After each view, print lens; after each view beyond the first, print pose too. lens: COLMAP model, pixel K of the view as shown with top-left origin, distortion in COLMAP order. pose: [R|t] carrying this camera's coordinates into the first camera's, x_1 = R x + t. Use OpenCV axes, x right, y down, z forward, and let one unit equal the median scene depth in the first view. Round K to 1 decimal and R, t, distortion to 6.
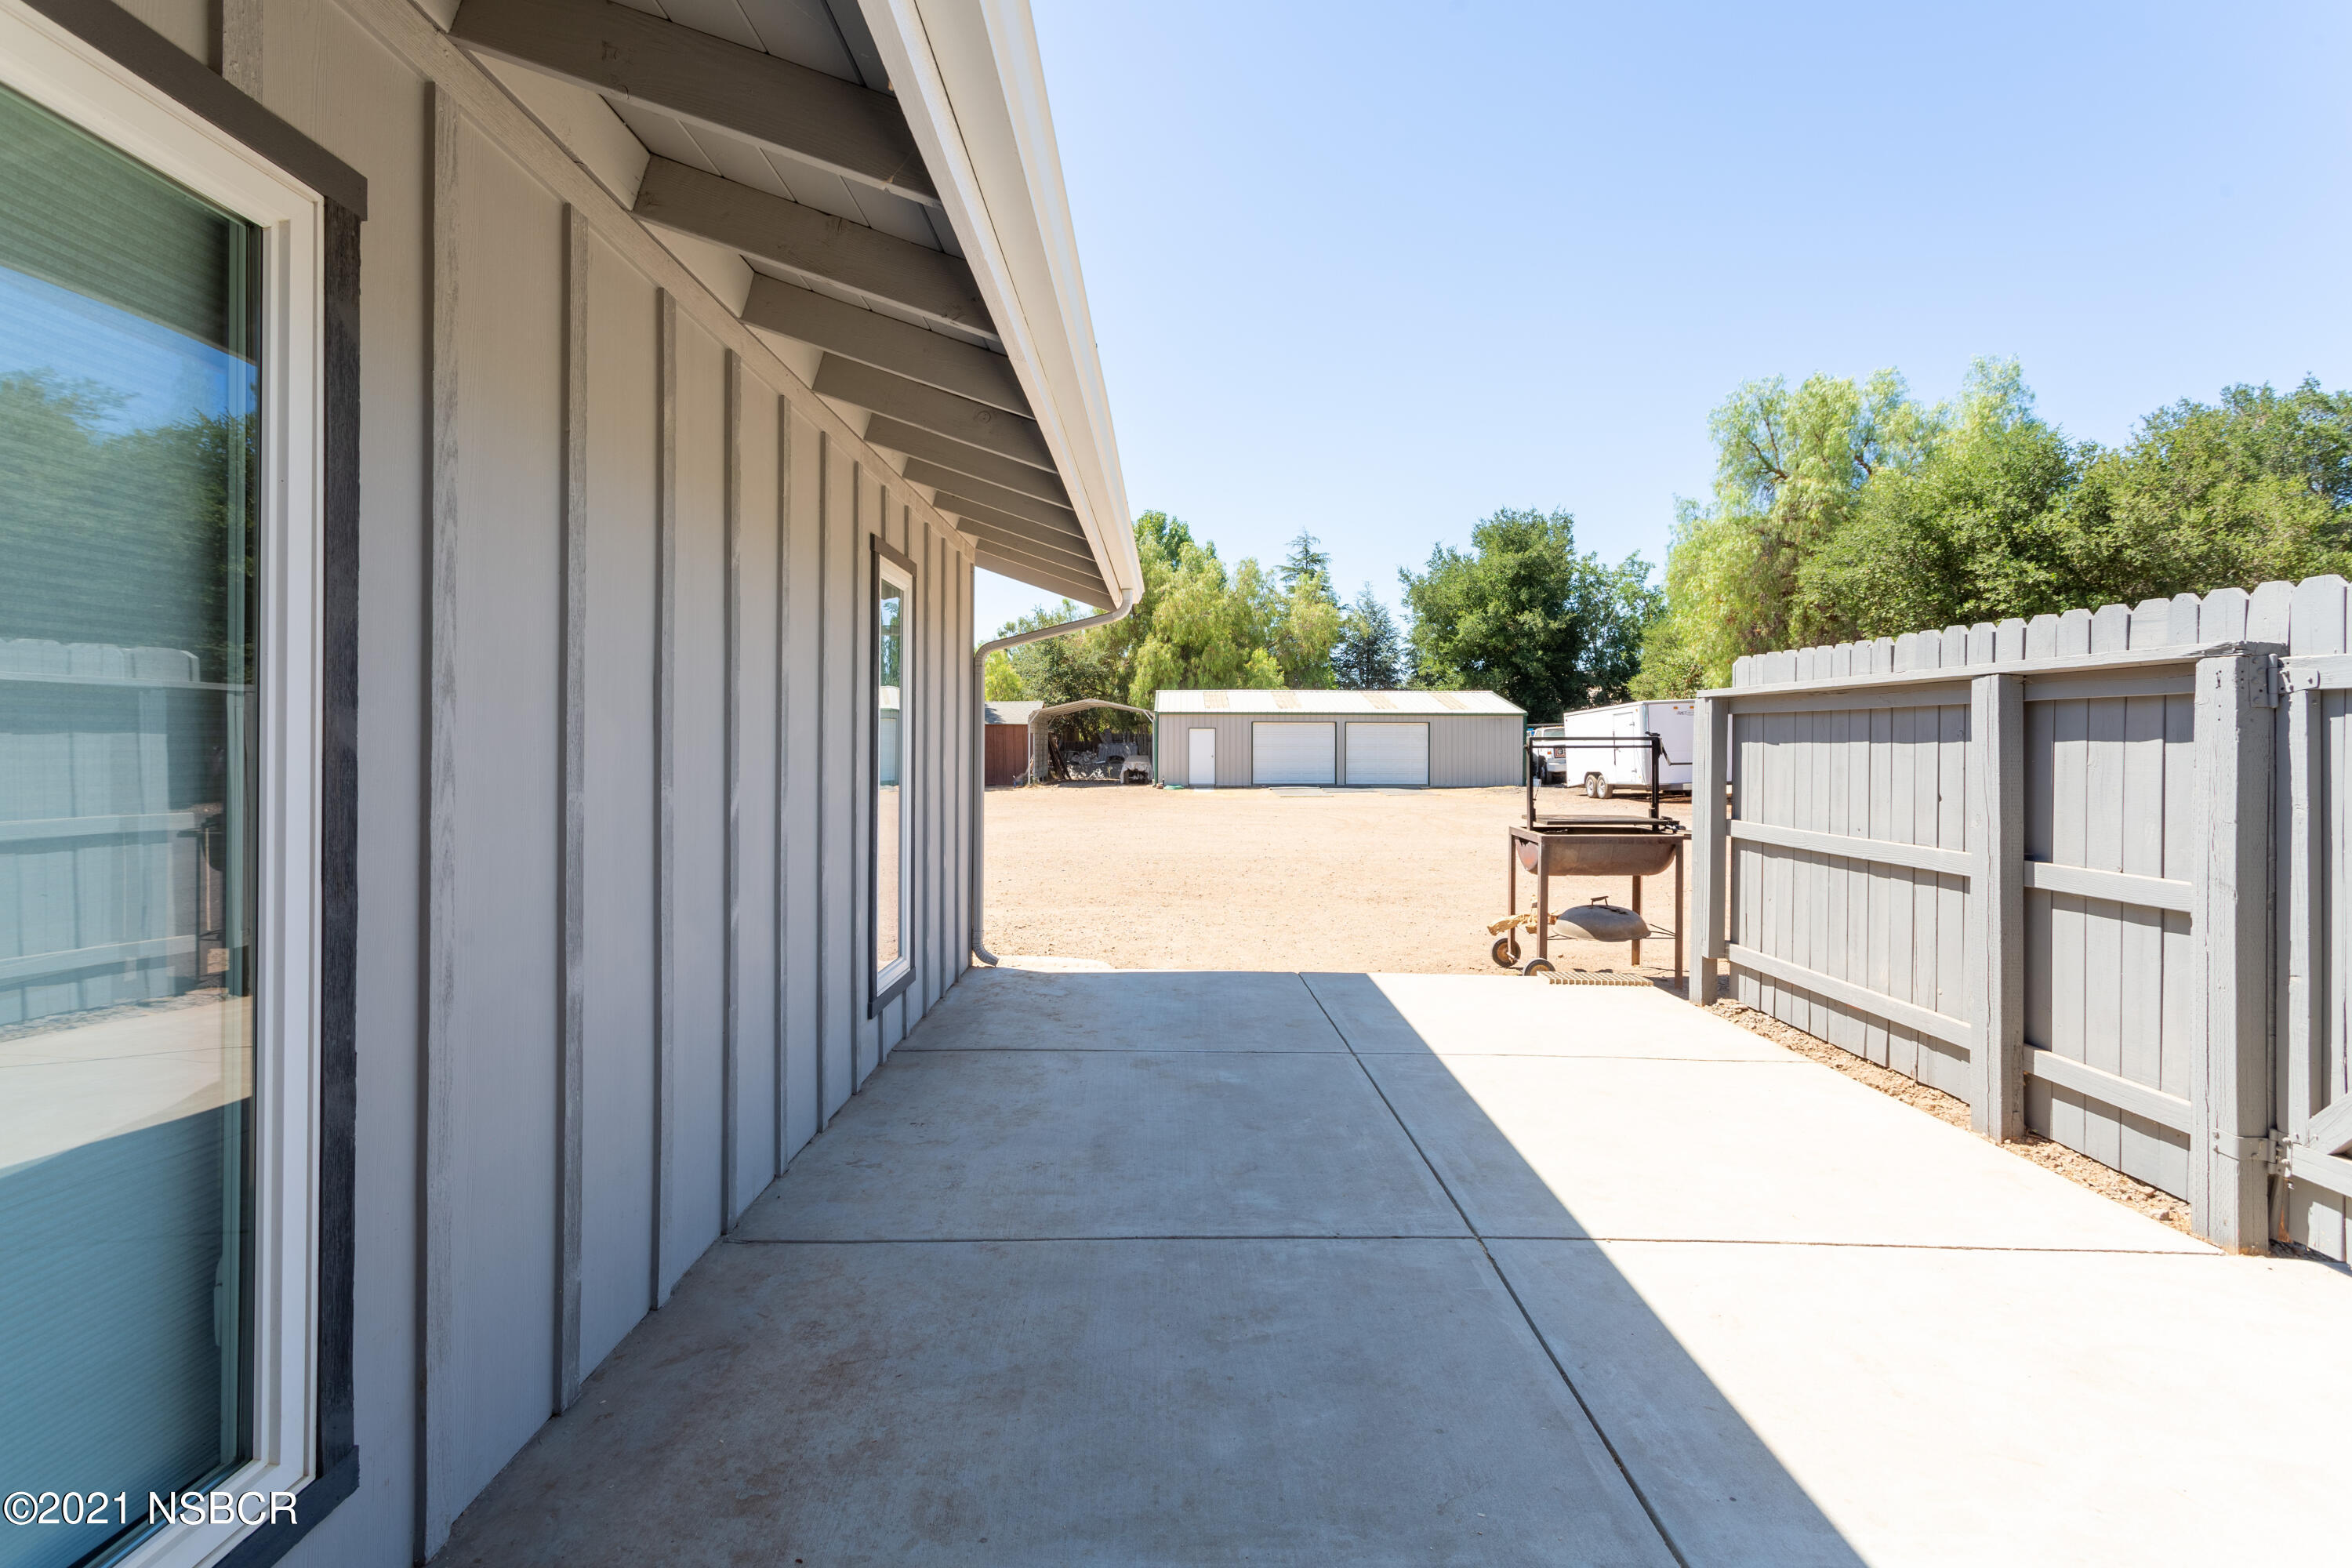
lens RADIAL K [[1176.8, 0, 1179.2], [0, 1176.8, 754.6], [0, 0, 1]] dist [-0.001314, 0.000087]
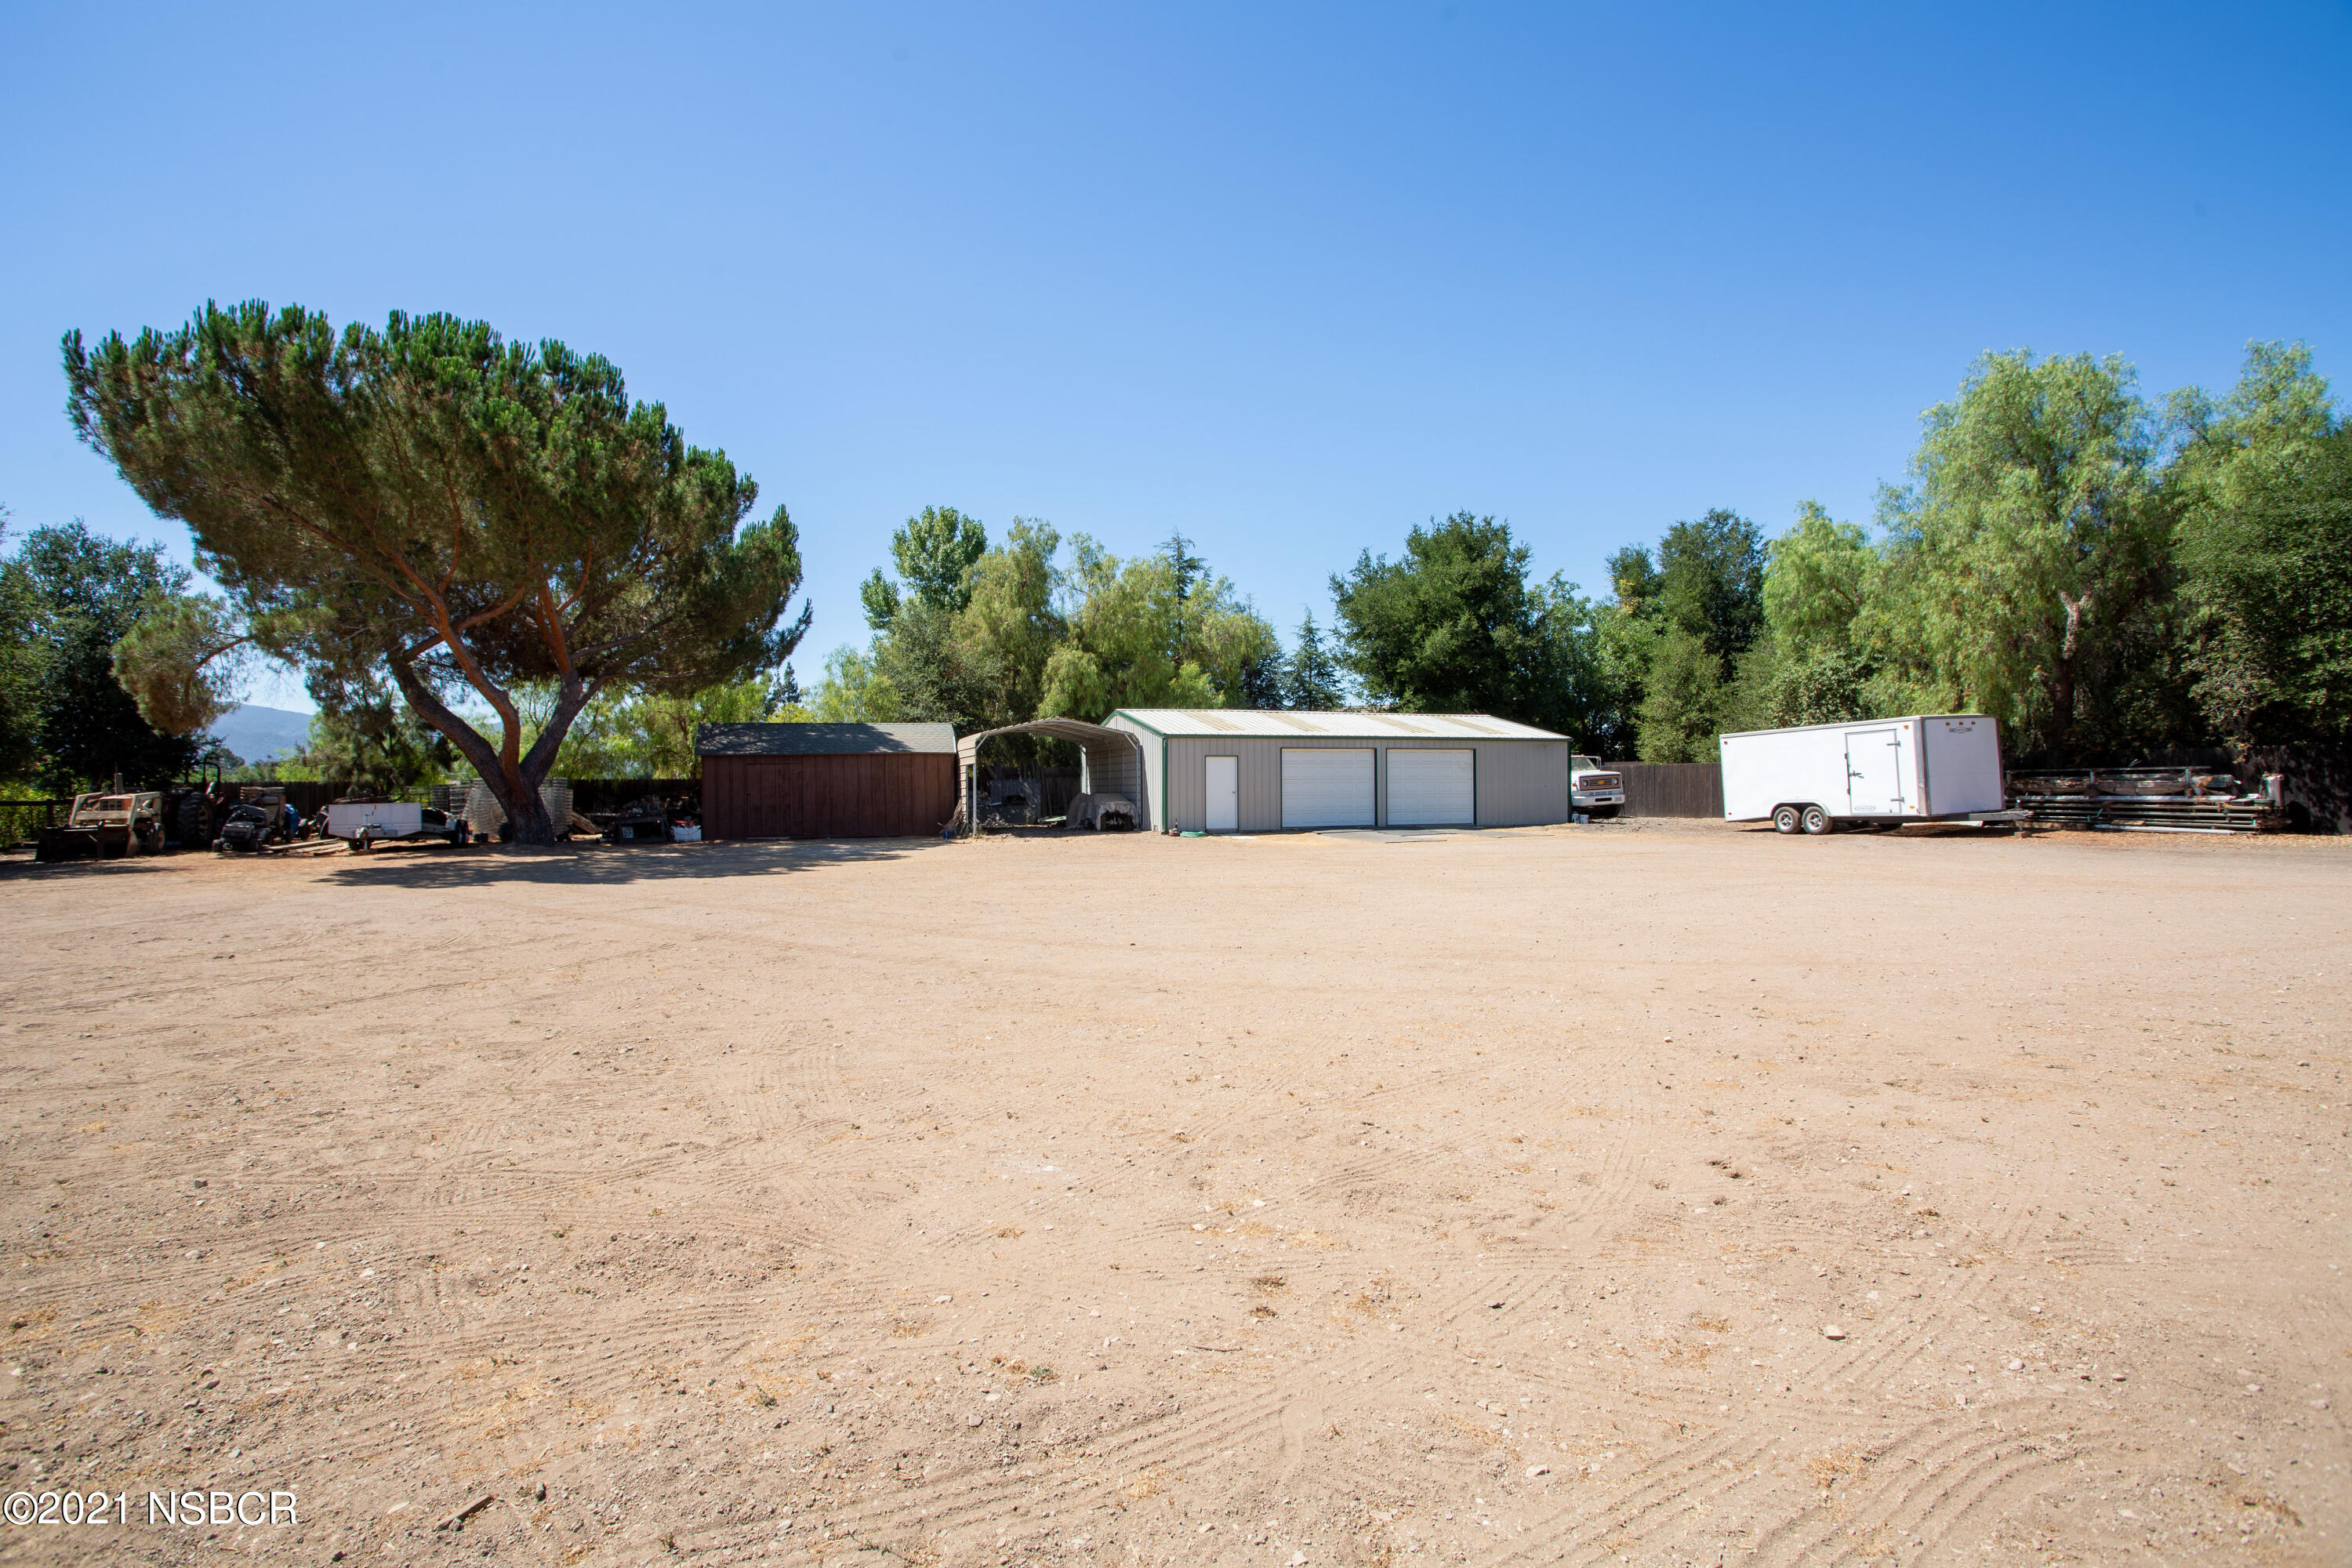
lens RADIAL K [[1176.8, 0, 1179.2], [0, 1176.8, 754.6], [0, 0, 1]] dist [-0.001314, 0.000087]
pose [[0.939495, 0.002539, 0.342553, -0.228349], [0.010579, 0.999281, -0.036420, 0.003755], [-0.342399, 0.037841, 0.938792, 0.247406]]
